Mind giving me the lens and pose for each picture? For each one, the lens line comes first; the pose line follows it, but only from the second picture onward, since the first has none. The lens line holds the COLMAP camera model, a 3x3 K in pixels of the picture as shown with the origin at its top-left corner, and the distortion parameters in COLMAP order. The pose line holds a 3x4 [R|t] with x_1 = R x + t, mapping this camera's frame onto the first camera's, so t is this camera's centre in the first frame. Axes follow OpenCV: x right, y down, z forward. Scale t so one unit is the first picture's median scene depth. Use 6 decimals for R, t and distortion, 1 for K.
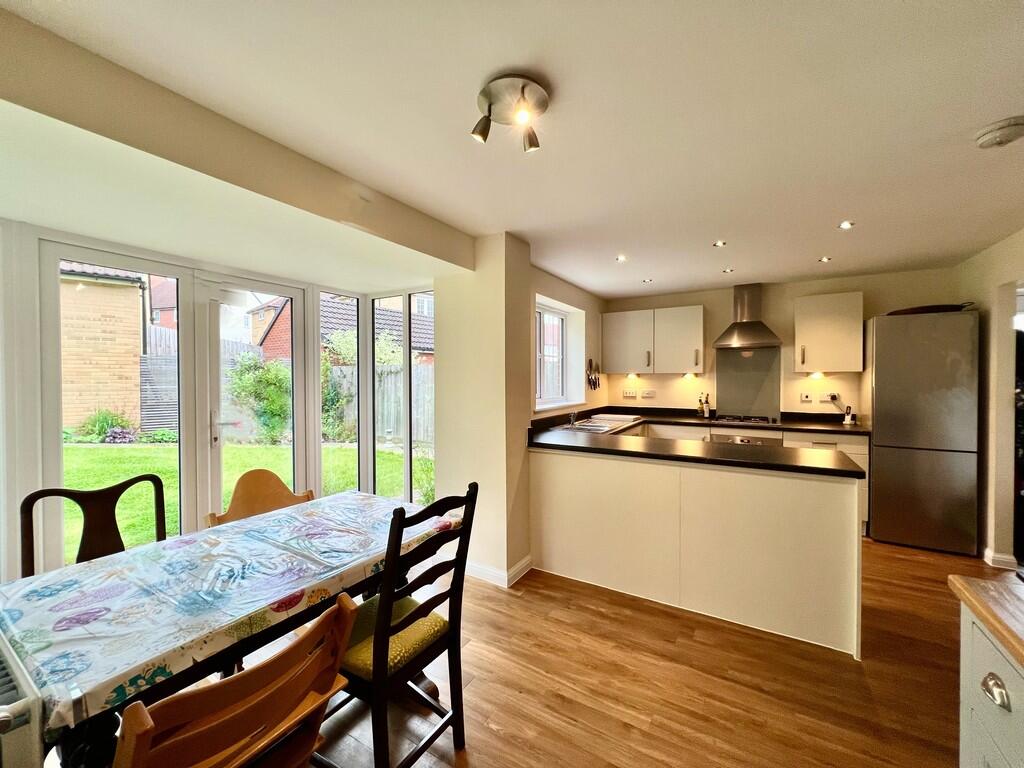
lens RADIAL K [[411.1, 0, 515.8], [0, 411.1, 385.9], [0, 0, 1]] dist [-0.000703, -0.000062]
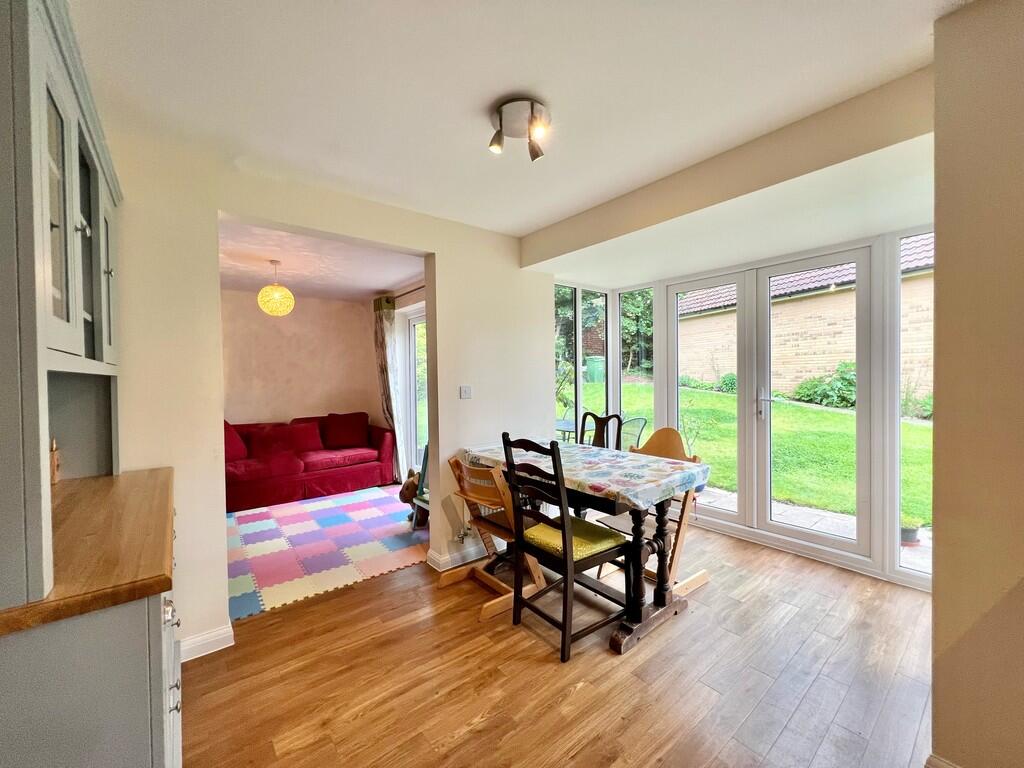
lens RADIAL K [[411.1, 0, 516.2], [0, 411.1, 378.1], [0, 0, 1]] dist [-0.000703, -0.000062]
pose [[-0.328078, 0.013132, -0.944560, 1.020210], [-0.010183, 0.999796, 0.017436, 0.030091], [0.944596, 0.015339, -0.327877, 1.223332]]
